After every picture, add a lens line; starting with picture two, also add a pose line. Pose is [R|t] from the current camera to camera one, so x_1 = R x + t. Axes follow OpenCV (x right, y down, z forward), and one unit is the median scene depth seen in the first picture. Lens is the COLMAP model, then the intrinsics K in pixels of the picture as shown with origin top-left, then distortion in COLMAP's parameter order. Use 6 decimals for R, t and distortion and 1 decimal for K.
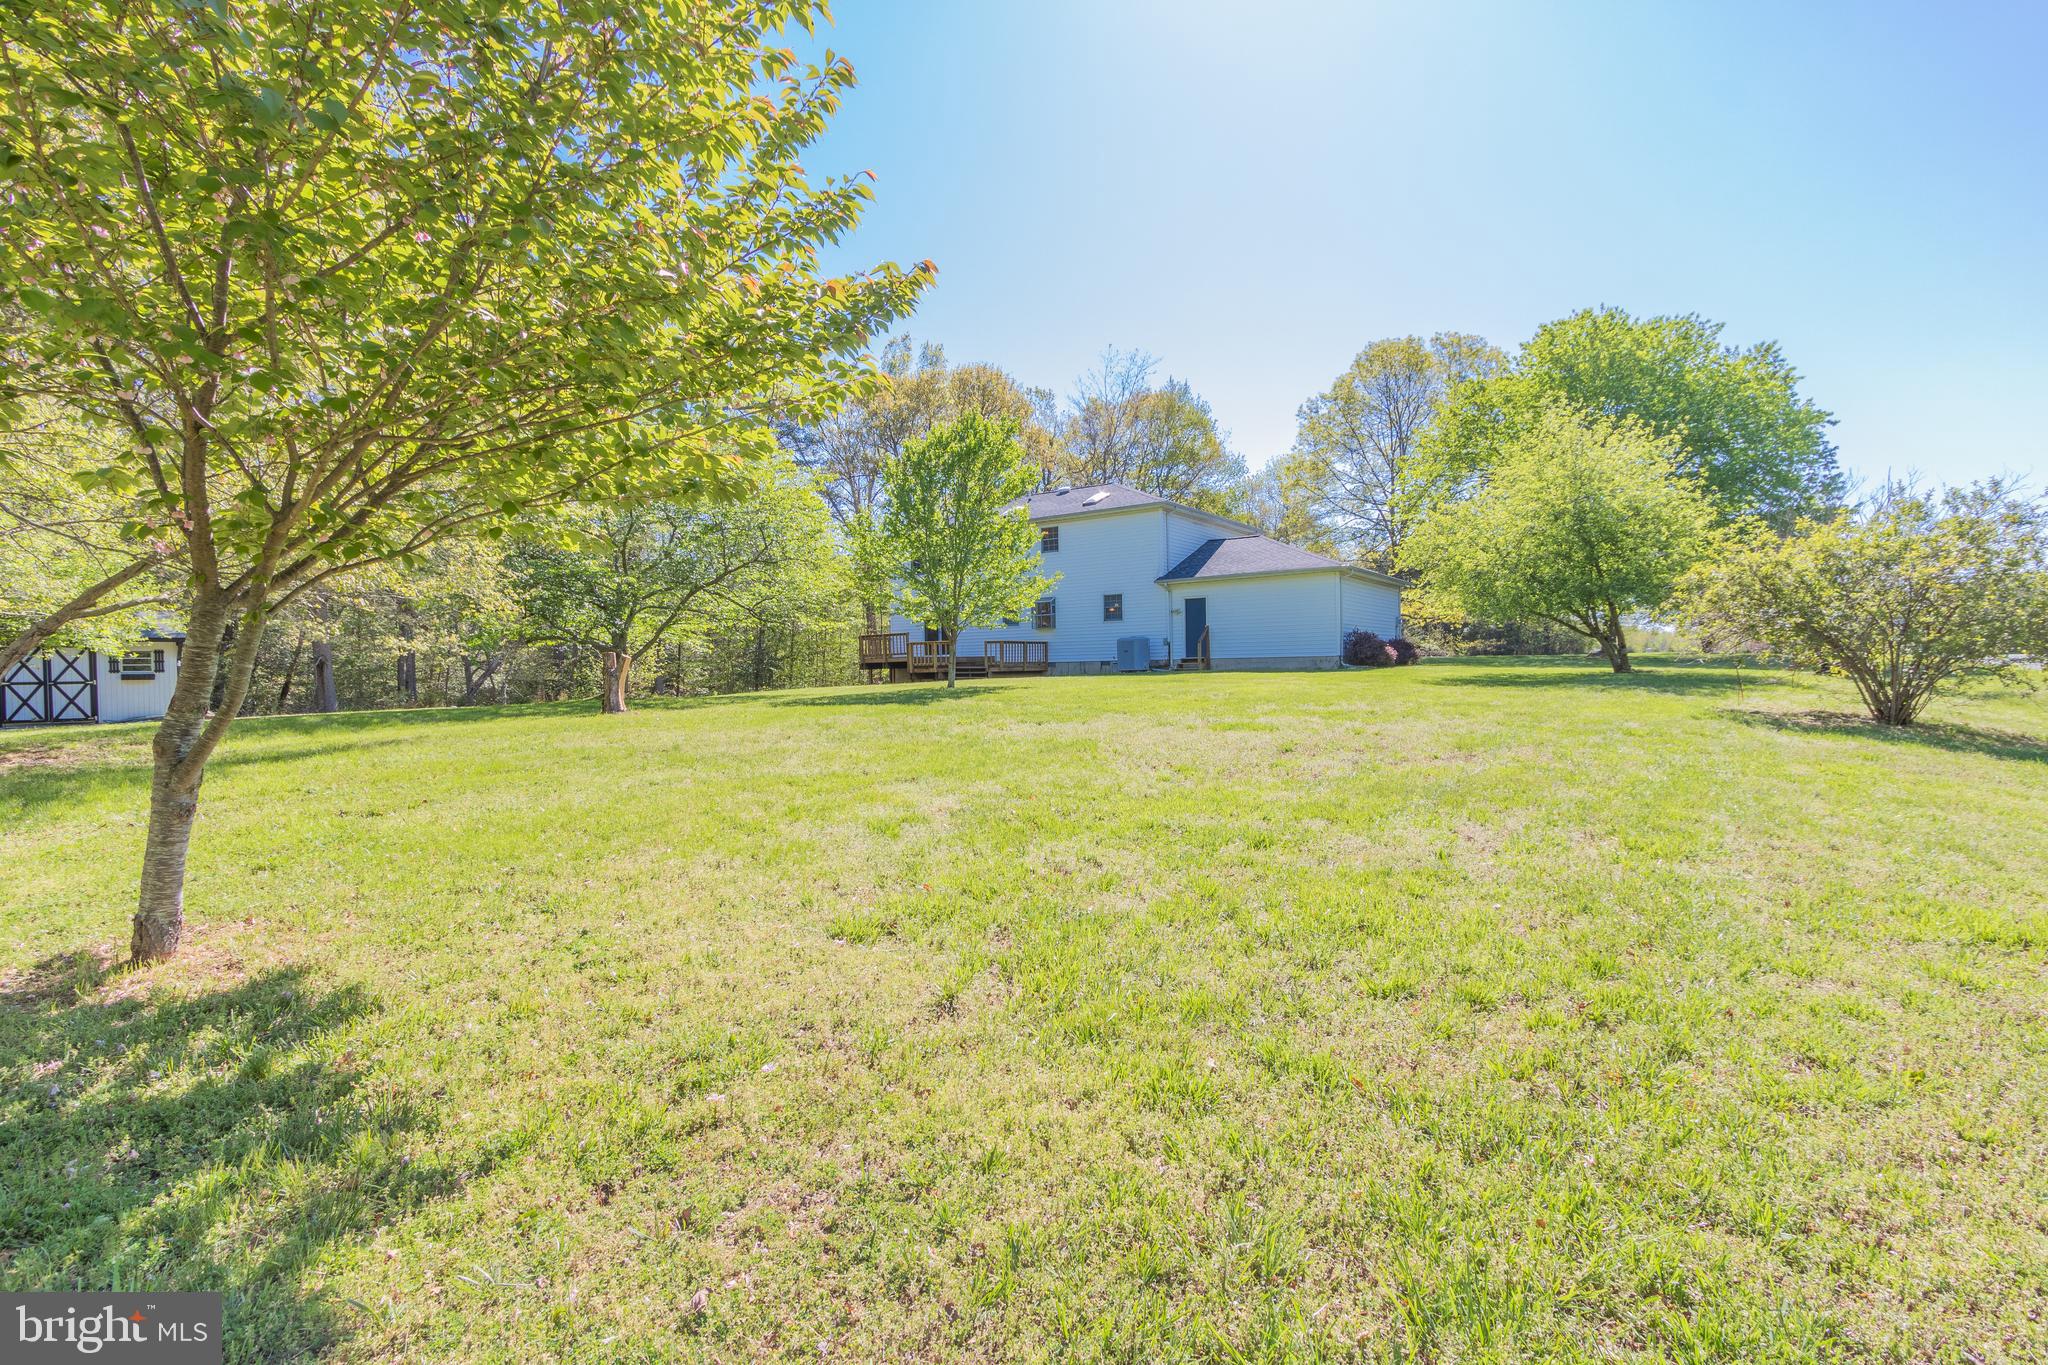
lens RADIAL K [[966.4, 0, 1024.0], [0, 966.4, 682.5], [0, 0, 1]] dist [0.035928, 0.000017]
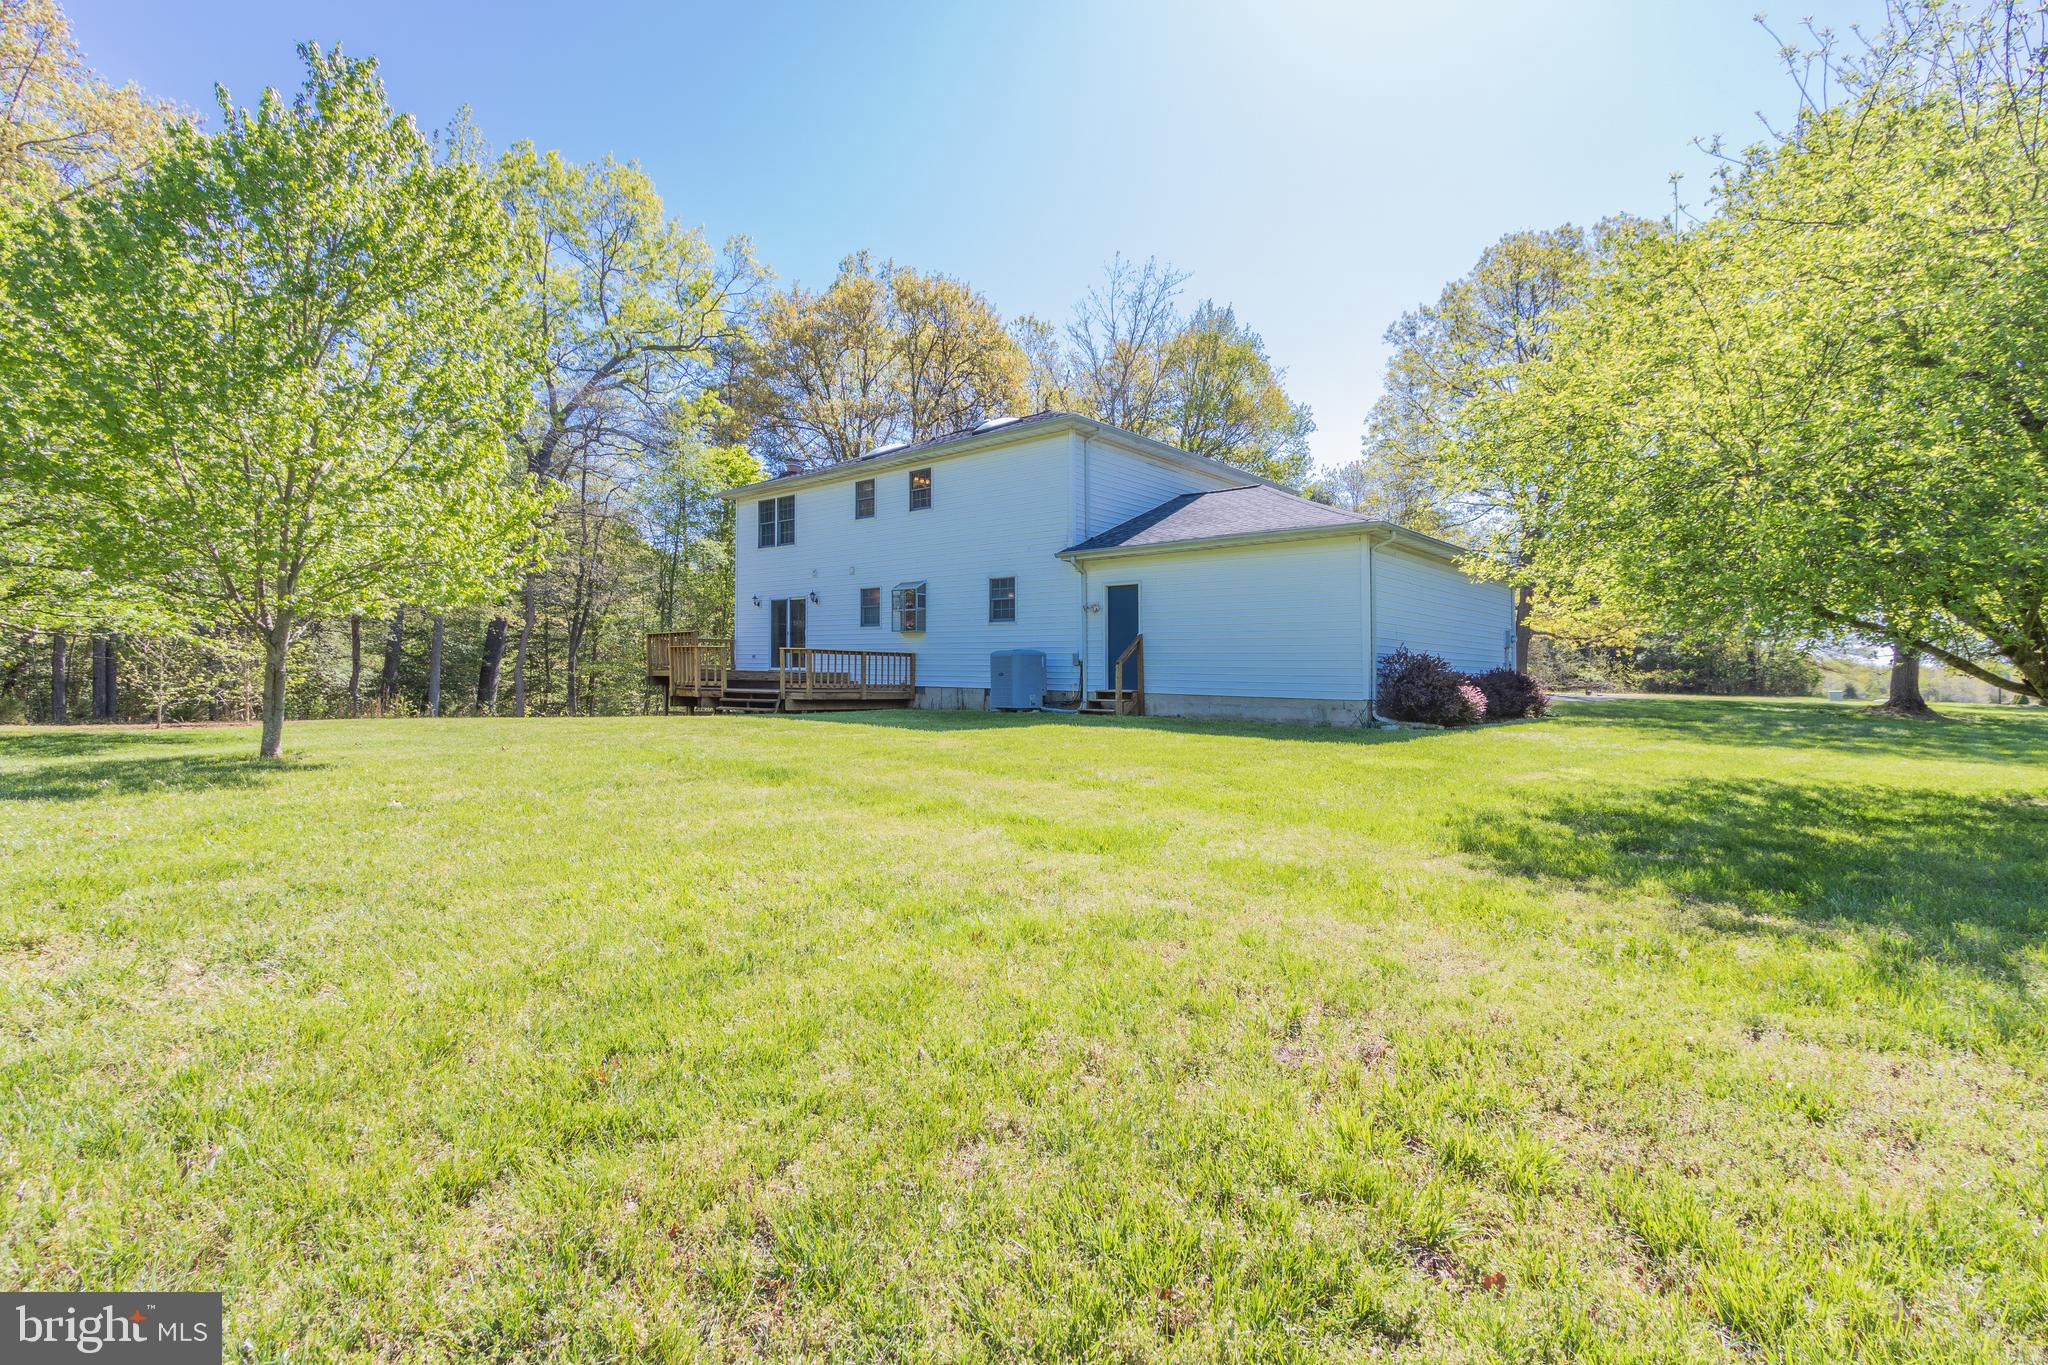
lens RADIAL K [[929.5, 0, 1012.5], [0, 929.5, 673.2], [0, 0, 1]] dist [0.035136, 0.000061]
pose [[0.986742, 0.035758, -0.158312, 0.188245], [-0.038783, 0.999119, -0.016062, -0.022472], [0.157598, 0.021988, 0.987259, 0.423437]]
